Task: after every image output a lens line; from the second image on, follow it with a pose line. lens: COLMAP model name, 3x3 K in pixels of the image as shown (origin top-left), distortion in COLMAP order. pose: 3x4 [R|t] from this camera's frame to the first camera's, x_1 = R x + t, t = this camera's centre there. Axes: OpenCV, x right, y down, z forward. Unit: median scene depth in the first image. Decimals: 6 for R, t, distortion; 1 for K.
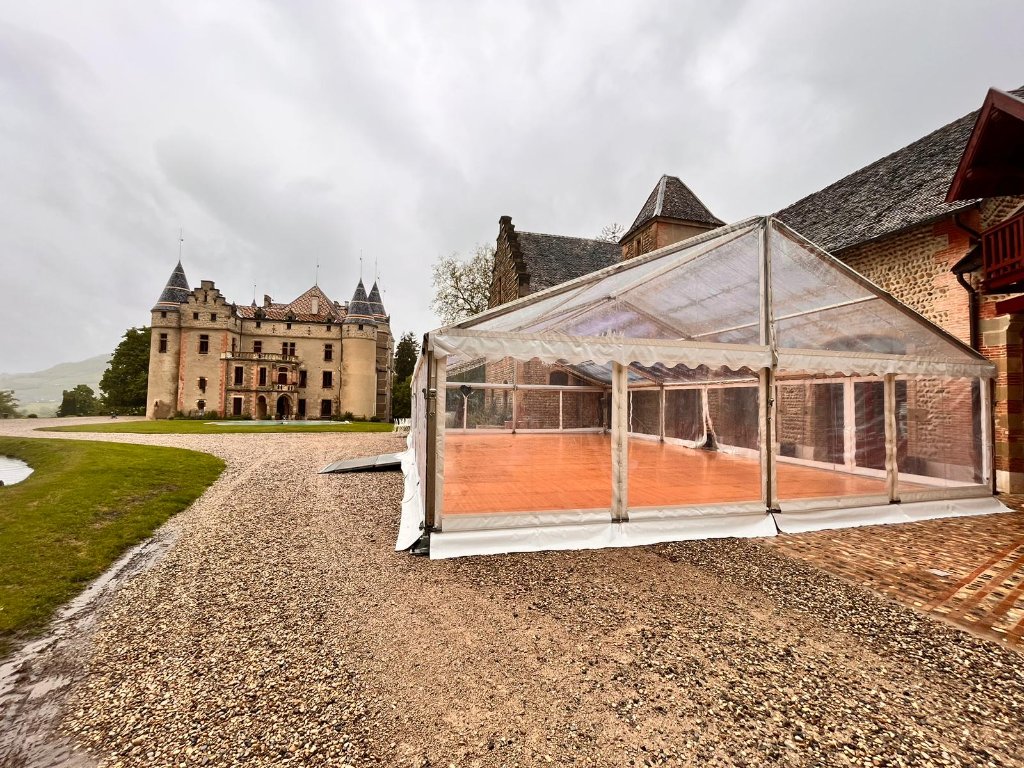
lens RADIAL K [[413.9, 0, 510.2], [0, 413.9, 384.3], [0, 0, 1]] dist [-0.001028, -0.000033]
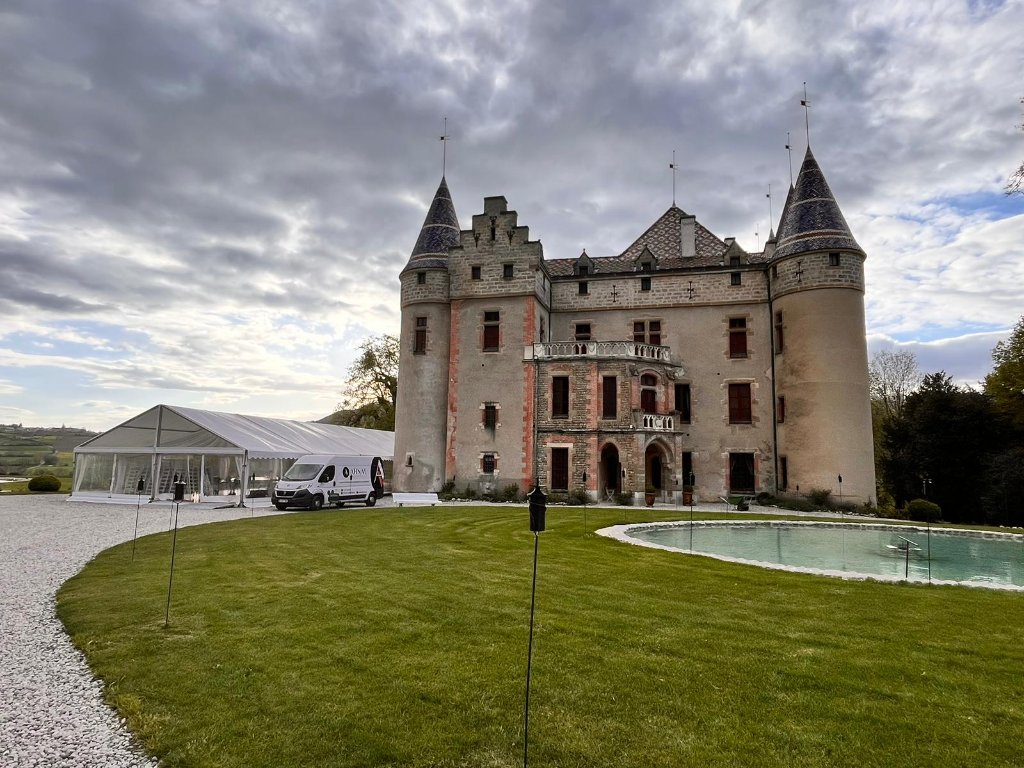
lens RADIAL K [[562.2, 0, 514.7], [0, 562.2, 386.1], [0, 0, 1]] dist [0.030208, 0.000208]
pose [[0.889721, -0.058351, -0.452759, -2.504237], [0.017766, 0.995472, -0.093383, 0.129438], [0.456158, 0.075041, 0.886729, 2.642994]]
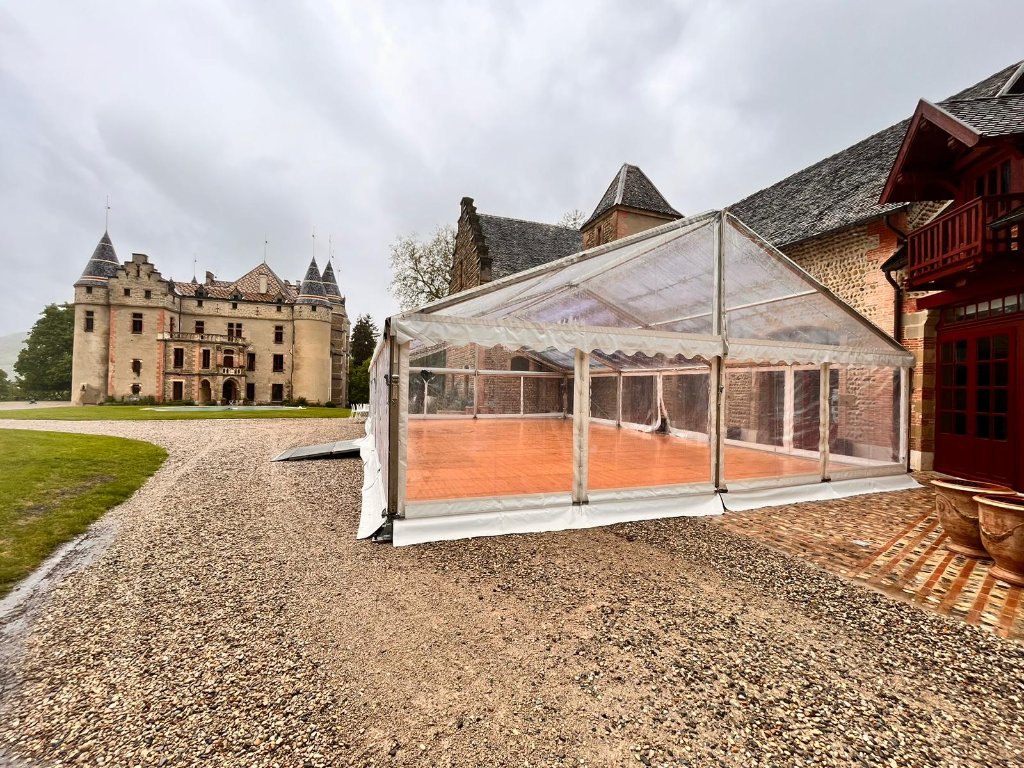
lens RADIAL K [[413.9, 0, 509.8], [0, 413.9, 384.5], [0, 0, 1]] dist [-0.001028, -0.000033]
pose [[0.995501, 0.003630, 0.094677, -0.005507], [-0.007112, 0.999310, 0.036466, -0.002112], [-0.094480, -0.036975, 0.994840, -0.000963]]
